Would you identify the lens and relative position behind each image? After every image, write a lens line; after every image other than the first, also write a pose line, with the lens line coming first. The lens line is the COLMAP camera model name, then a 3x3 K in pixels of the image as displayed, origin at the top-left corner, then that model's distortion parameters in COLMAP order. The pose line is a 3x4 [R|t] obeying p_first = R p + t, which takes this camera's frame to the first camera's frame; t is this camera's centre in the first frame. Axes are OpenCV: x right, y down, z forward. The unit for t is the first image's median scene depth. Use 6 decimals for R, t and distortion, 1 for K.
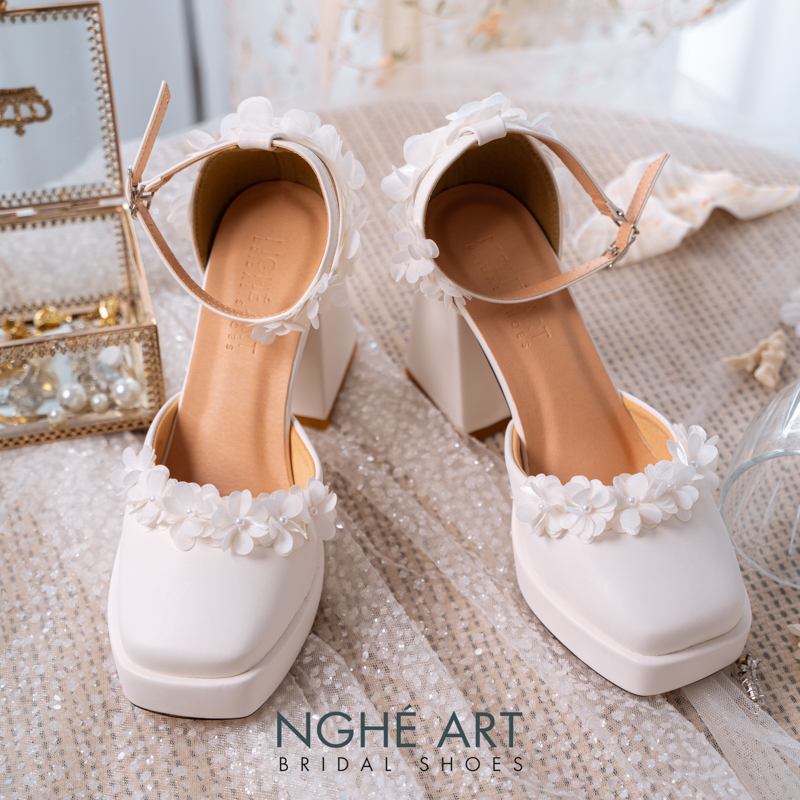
lens RADIAL K [[2024.9, 0, 400.0], [0, 2024.9, 400.0], [0, 0, 1]] dist [0.123843, 0.296728]
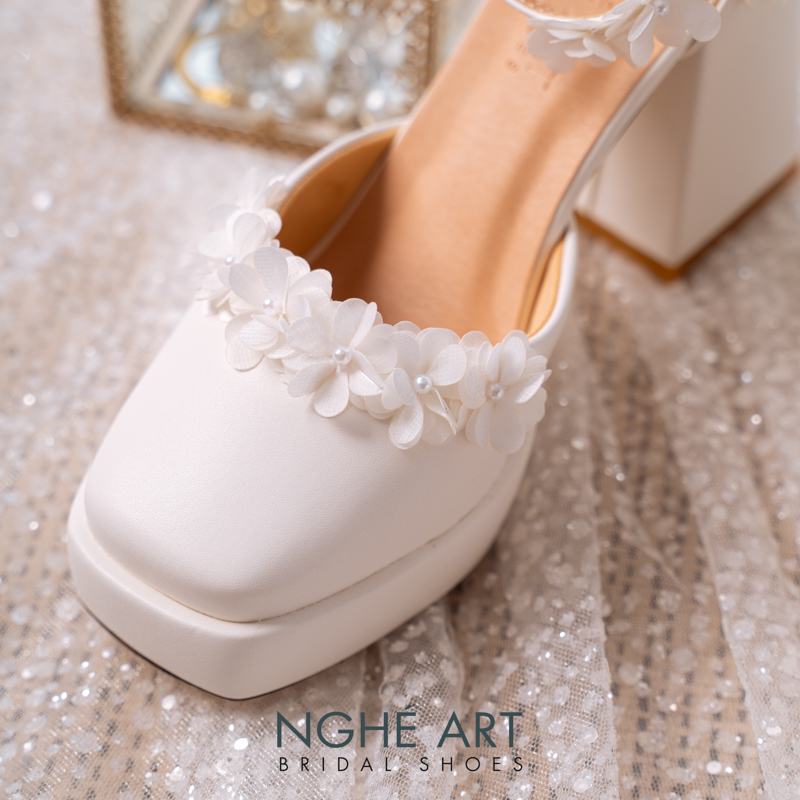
lens RADIAL K [[2024.9, 0, 400.0], [0, 2024.9, 400.0], [0, 0, 1]] dist [0.123843, 0.296728]
pose [[0.872048, 0.362889, -0.328396, 0.105329], [-0.341853, 0.931813, 0.121902, 0.001436], [0.350241, 0.005959, 0.936641, 0.486986]]
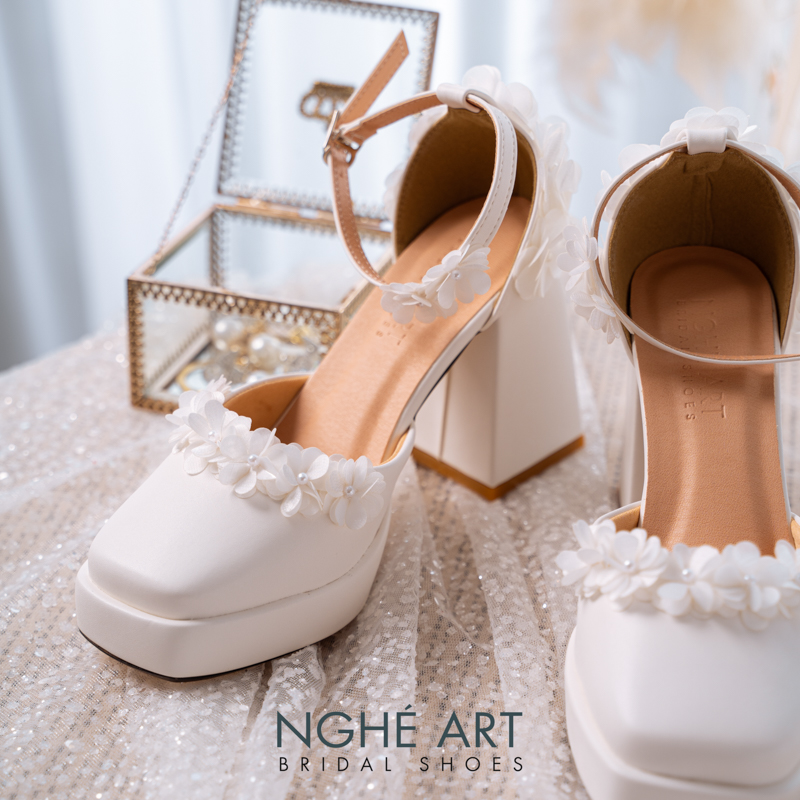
lens RADIAL K [[2024.9, 0, 400.0], [0, 2024.9, 400.0], [0, 0, 1]] dist [0.123843, 0.296728]
pose [[0.852581, 0.252028, -0.457808, 0.340457], [-0.370825, 0.909026, -0.190162, 0.167774], [0.368233, 0.331895, 0.868476, 0.258062]]
